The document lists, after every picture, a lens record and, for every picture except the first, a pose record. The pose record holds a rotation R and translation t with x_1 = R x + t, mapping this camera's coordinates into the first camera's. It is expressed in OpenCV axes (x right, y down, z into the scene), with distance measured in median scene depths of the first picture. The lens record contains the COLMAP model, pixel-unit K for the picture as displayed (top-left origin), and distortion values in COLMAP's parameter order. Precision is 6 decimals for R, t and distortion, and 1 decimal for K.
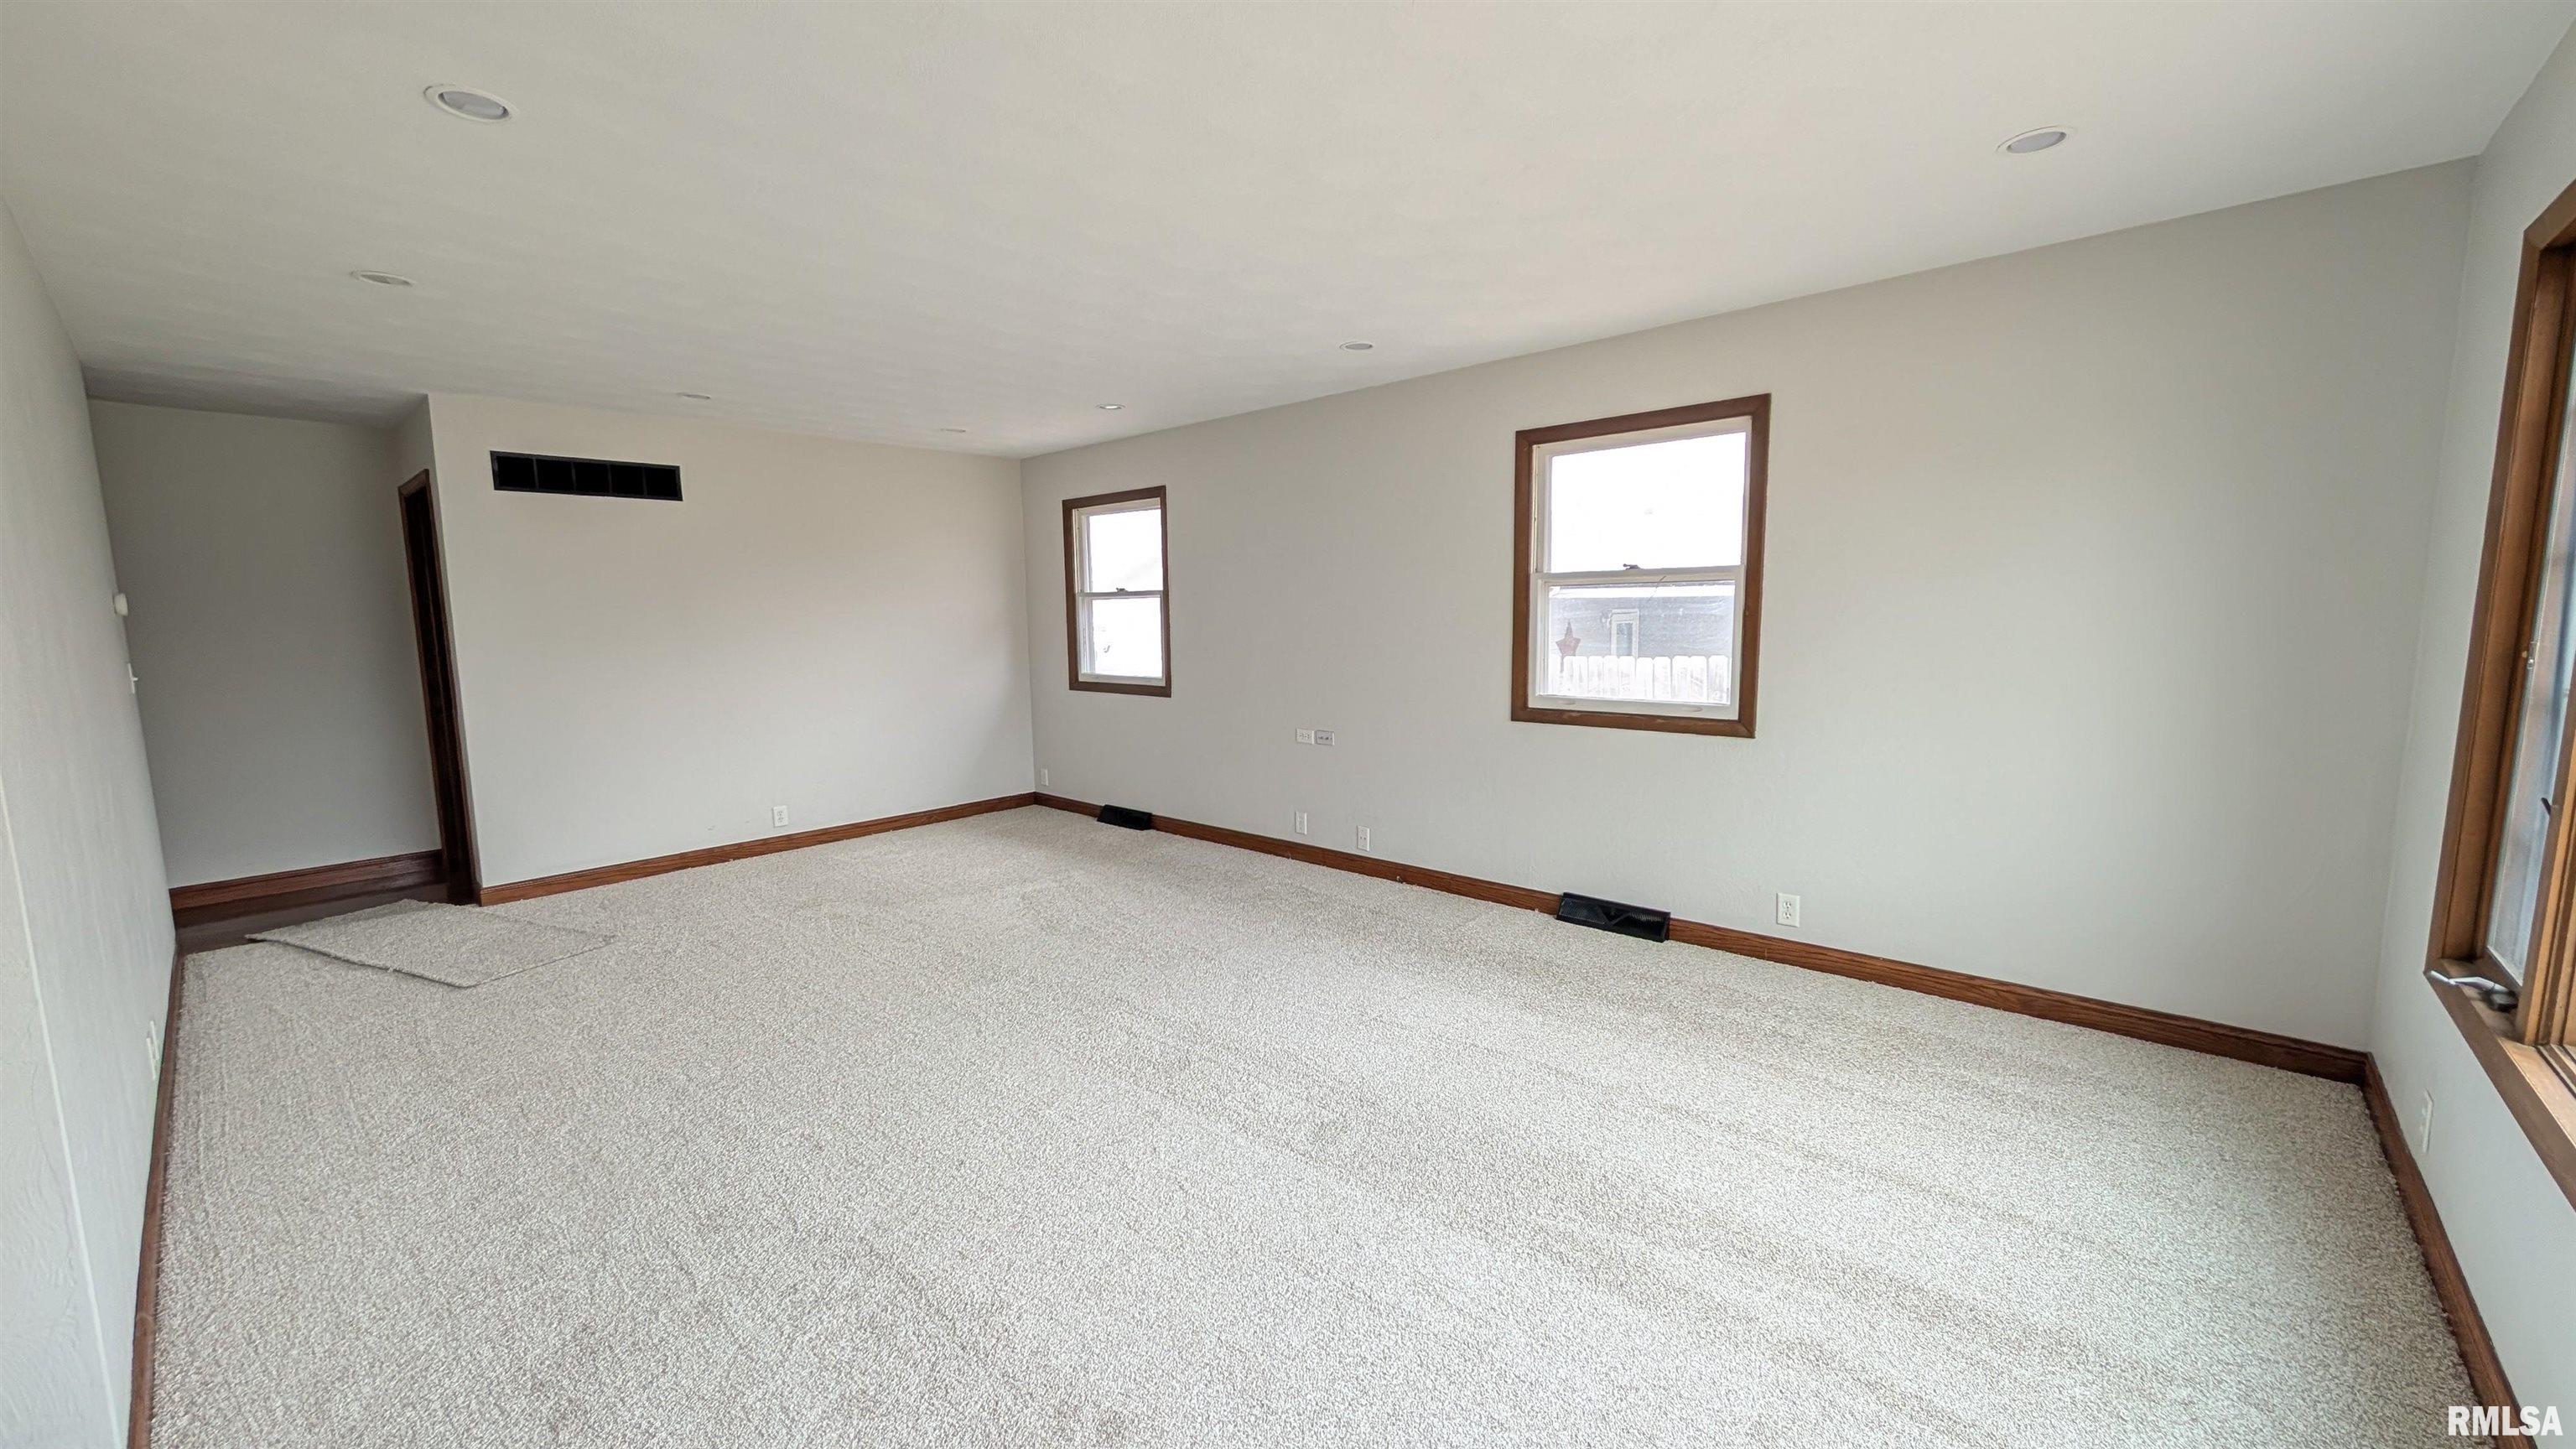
lens RADIAL K [[973.8, 0, 1287.3], [0, 973.8, 729.4], [0, 0, 1]] dist [-0.003470, 0.001307]
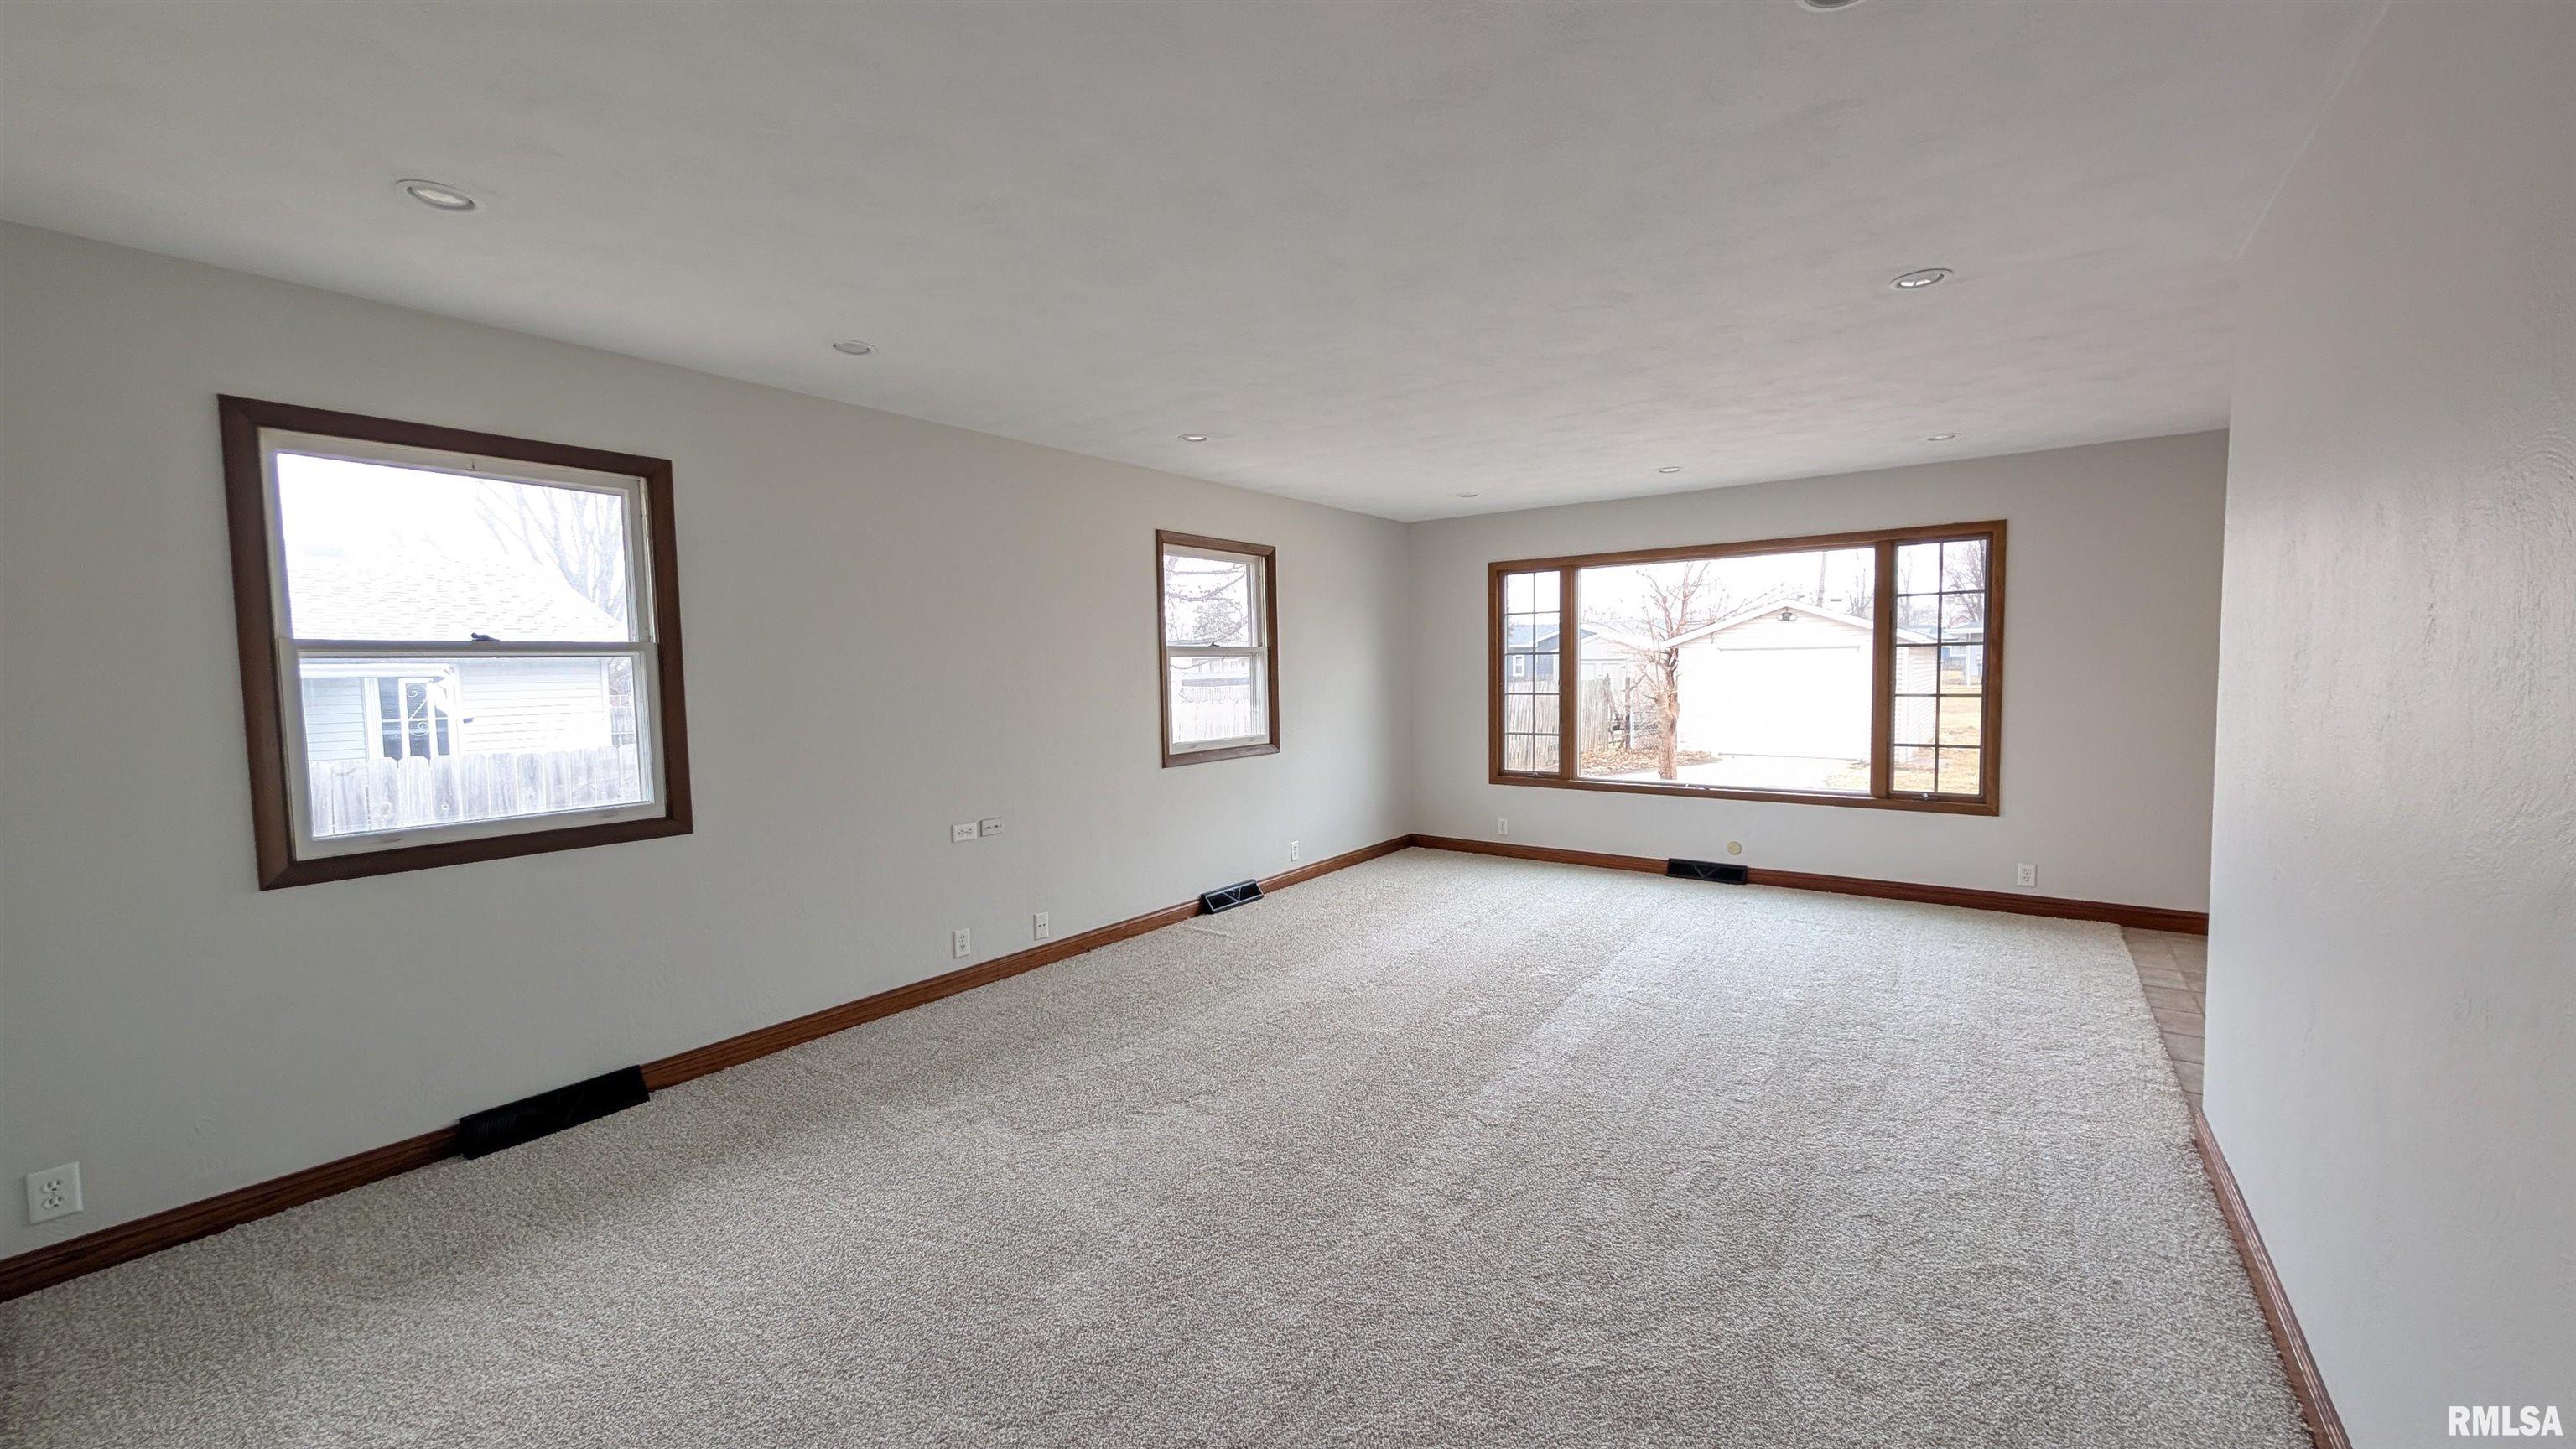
lens RADIAL K [[973.8, 0, 1301.6], [0, 973.8, 732.8], [0, 0, 1]] dist [-0.003470, 0.001307]
pose [[-0.110267, -0.040343, 0.993083, -0.460502], [0.147792, 0.987402, 0.056522, -0.035456], [-0.982852, 0.153002, -0.102916, 0.414771]]
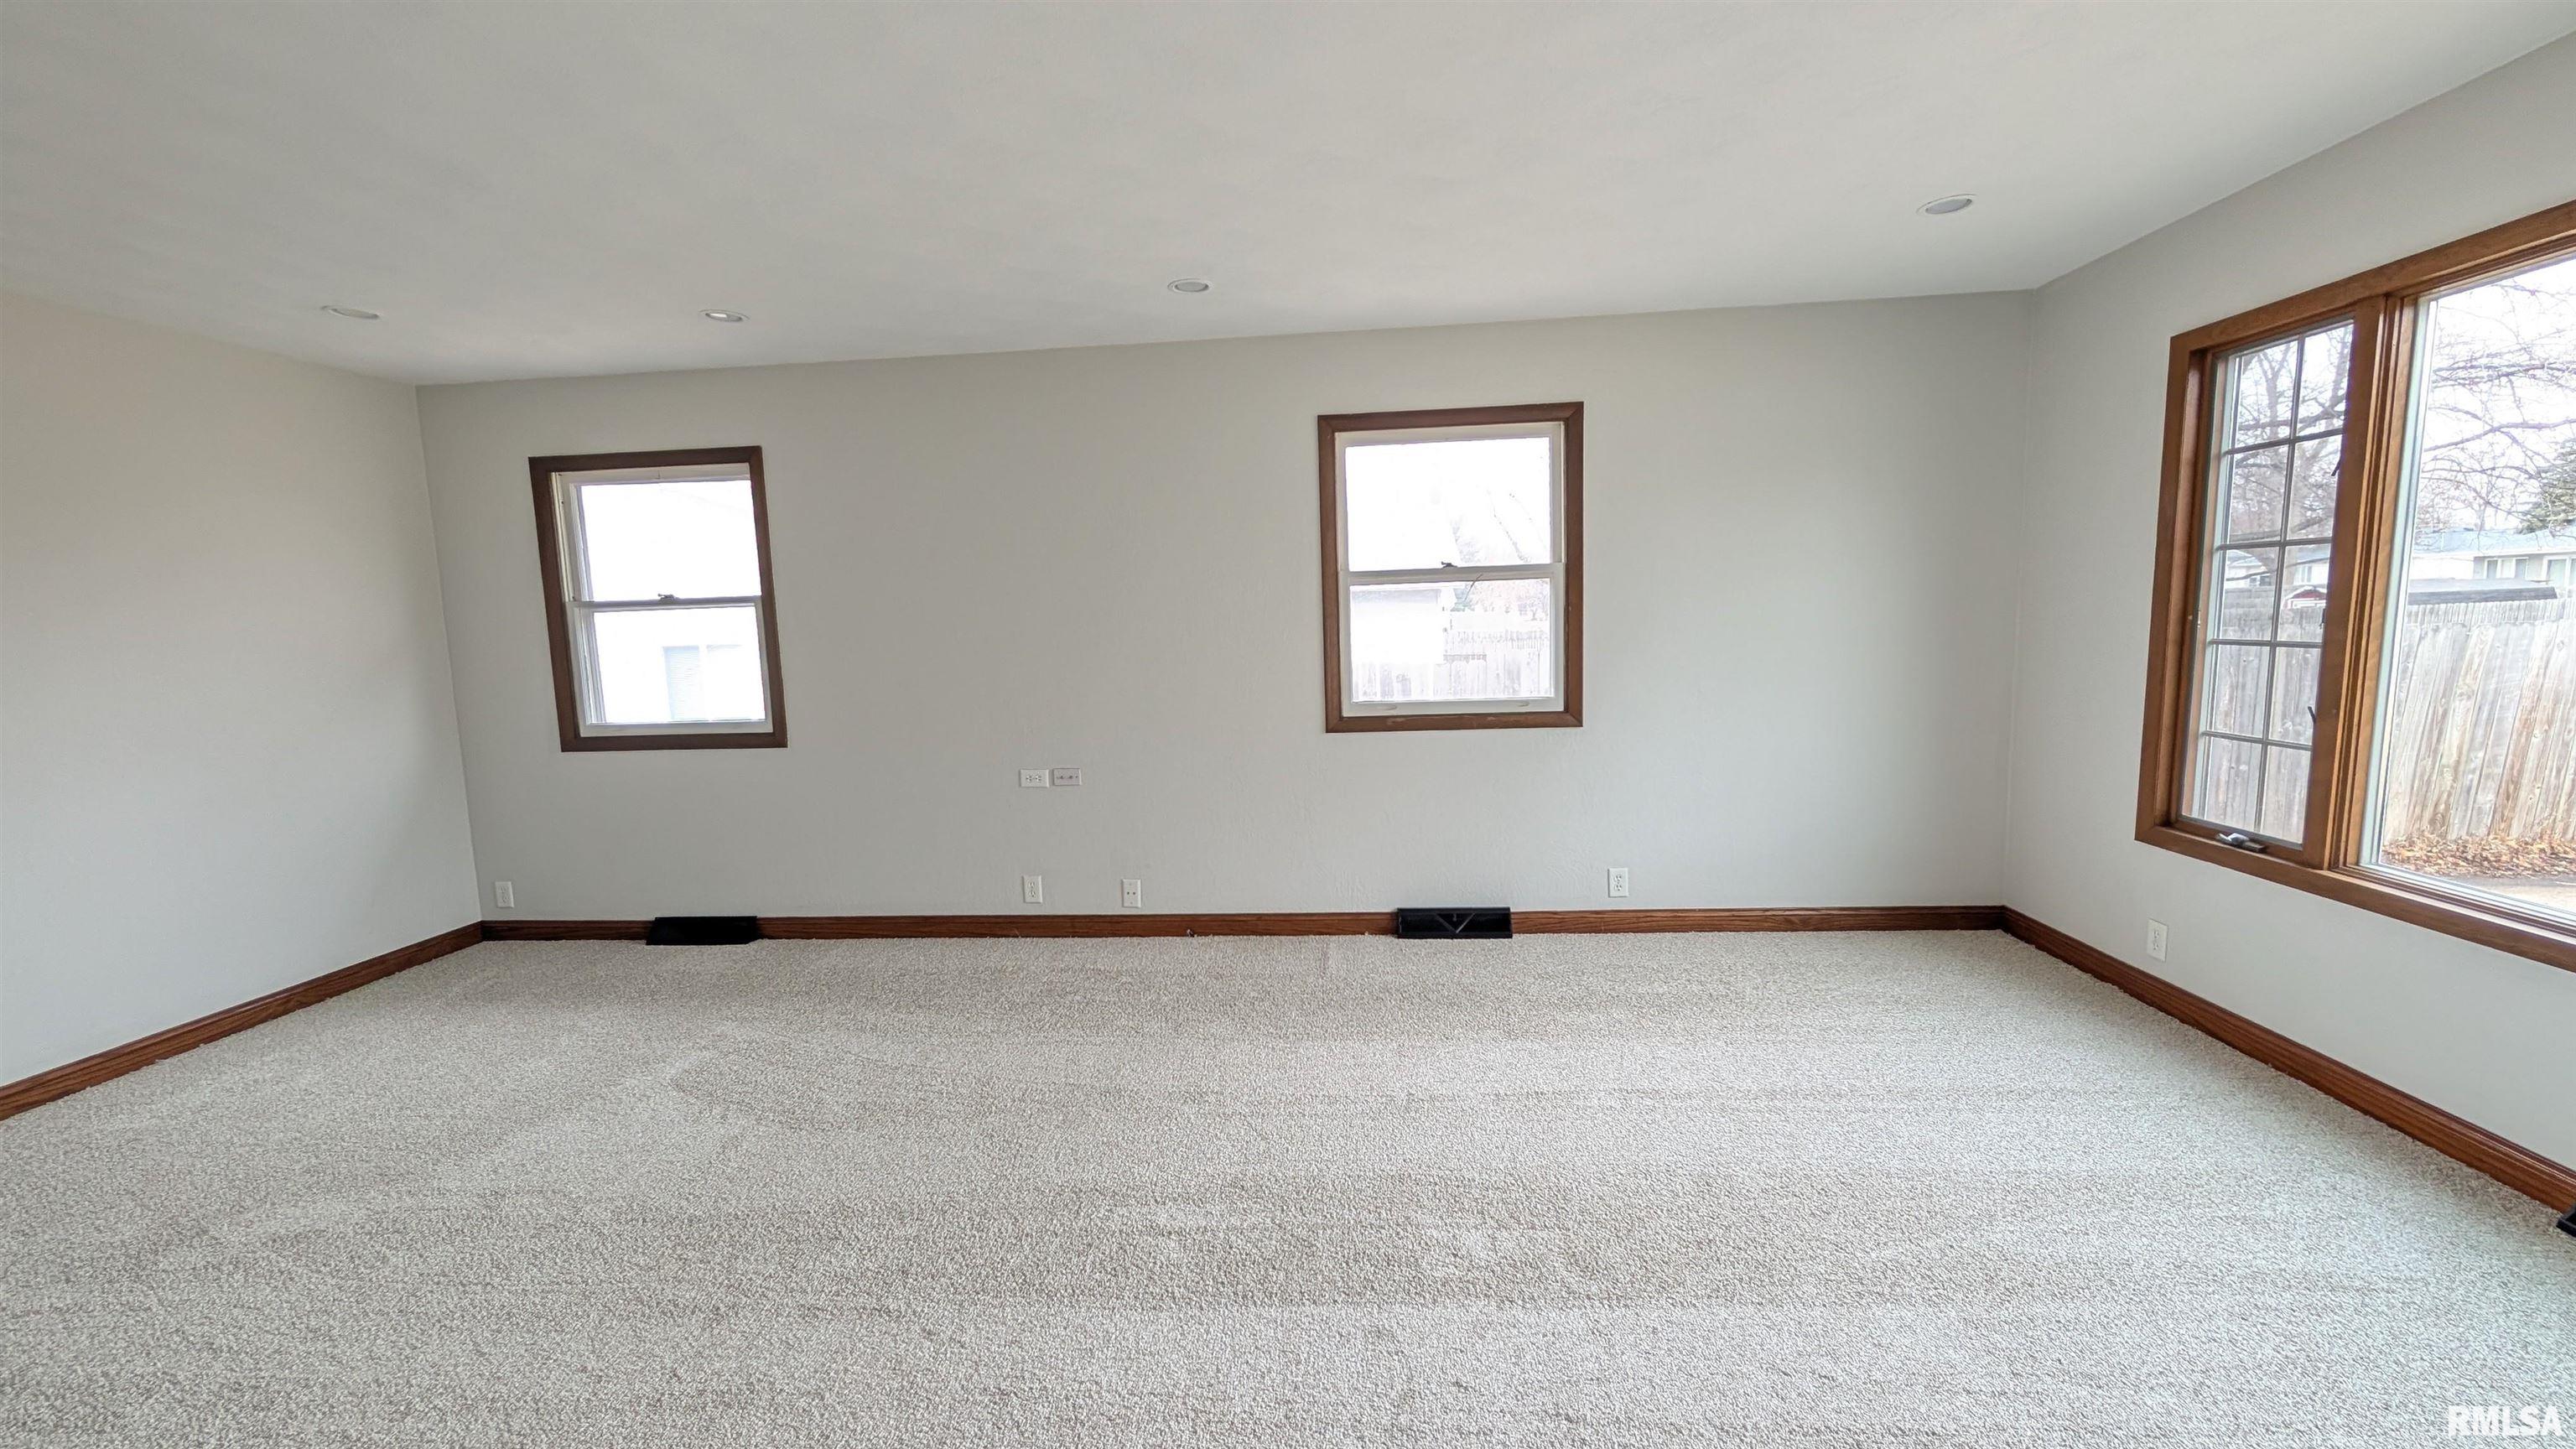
lens RADIAL K [[973.8, 0, 1298.9], [0, 973.8, 727.1], [0, 0, 1]] dist [-0.003470, 0.001307]
pose [[0.792623, -0.079633, 0.604489, -0.347313], [0.095284, 0.995431, 0.006195, -0.022542], [-0.602221, 0.052687, 0.796589, 0.295292]]
